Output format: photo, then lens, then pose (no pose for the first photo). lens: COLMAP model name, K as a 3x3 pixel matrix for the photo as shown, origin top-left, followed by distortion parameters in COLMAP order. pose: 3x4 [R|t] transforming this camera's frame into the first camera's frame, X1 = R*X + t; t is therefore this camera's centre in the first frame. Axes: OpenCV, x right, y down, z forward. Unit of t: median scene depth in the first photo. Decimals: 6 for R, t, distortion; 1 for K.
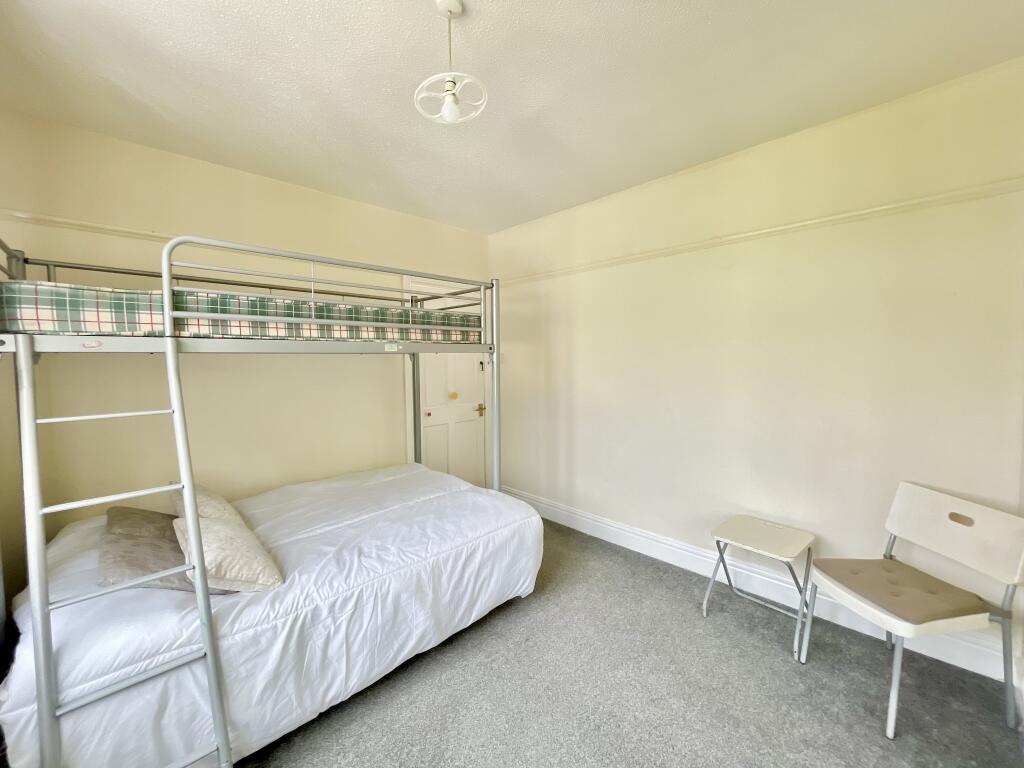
lens RADIAL K [[410.3, 0, 513.8], [0, 410.3, 380.1], [0, 0, 1]] dist [-0.001185, -0.000152]
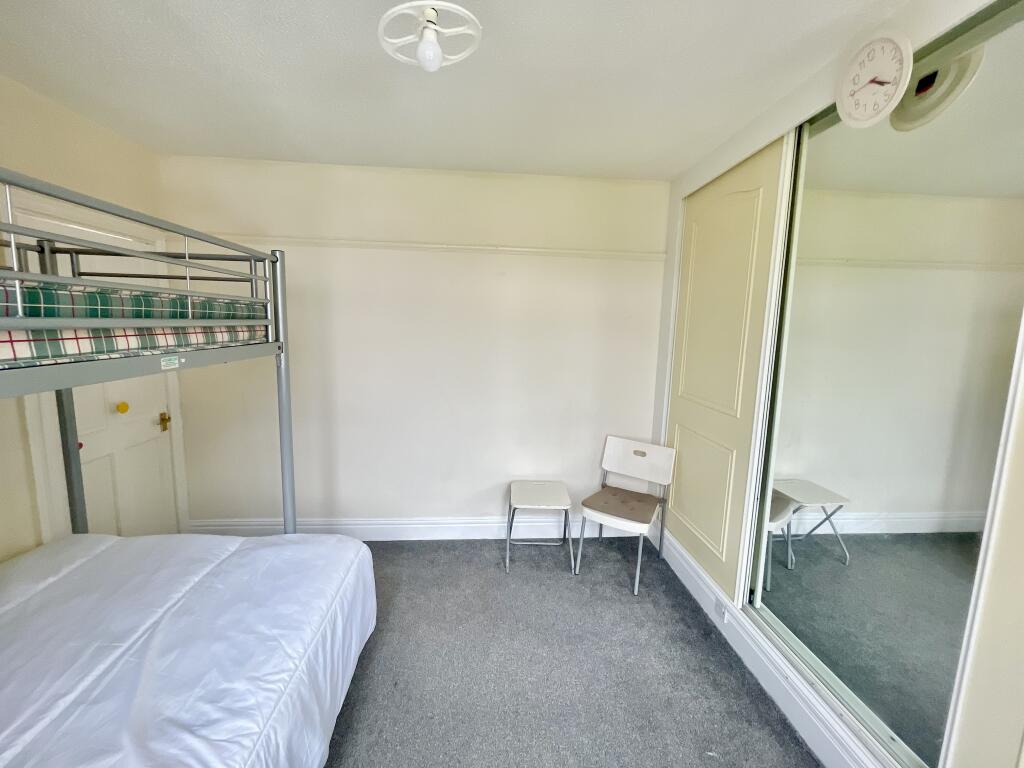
lens RADIAL K [[410.3, 0, 513.8], [0, 410.3, 380.1], [0, 0, 1]] dist [-0.001185, -0.000152]
pose [[0.642890, -0.076854, 0.762094, -0.412112], [0.007766, 0.995556, 0.093846, -0.101430], [-0.765920, -0.054414, 0.640630, 0.258046]]
